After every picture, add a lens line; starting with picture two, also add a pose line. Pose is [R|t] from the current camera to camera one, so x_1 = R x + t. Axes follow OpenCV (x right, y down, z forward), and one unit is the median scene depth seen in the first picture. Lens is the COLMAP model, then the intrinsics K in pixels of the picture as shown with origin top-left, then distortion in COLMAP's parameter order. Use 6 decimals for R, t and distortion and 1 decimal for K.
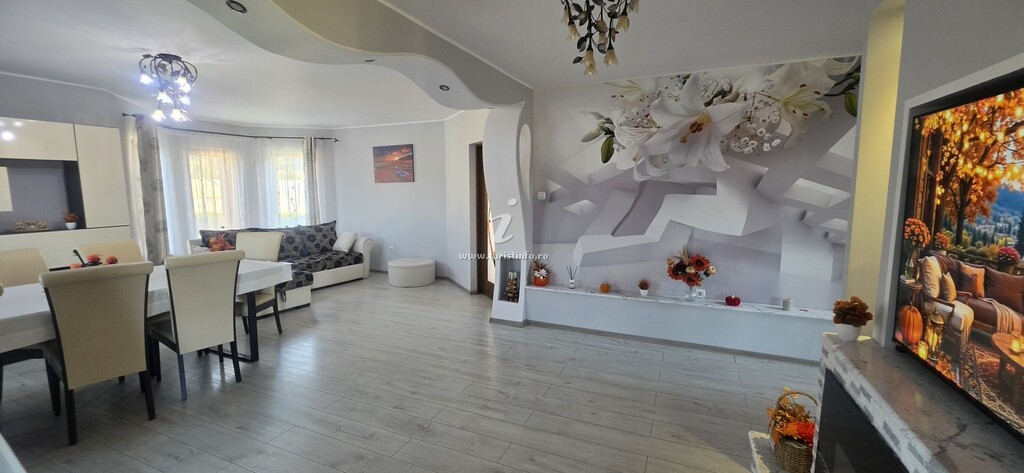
lens RADIAL K [[407.2, 0, 514.6], [0, 407.2, 232.9], [0, 0, 1]] dist [-0.003278, -0.000603]
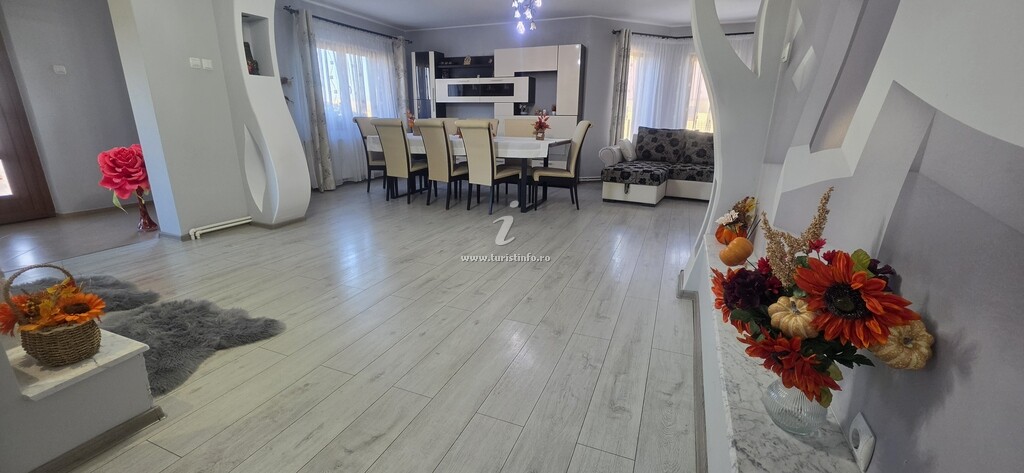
lens RADIAL K [[407.2, 0, 511.6], [0, 407.2, 233.5], [0, 0, 1]] dist [-0.003278, -0.000603]
pose [[0.034314, 0.283504, -0.958357, 0.800085], [-0.123926, 0.952728, 0.277401, 0.009530], [0.991698, 0.109247, 0.067825, 1.017703]]
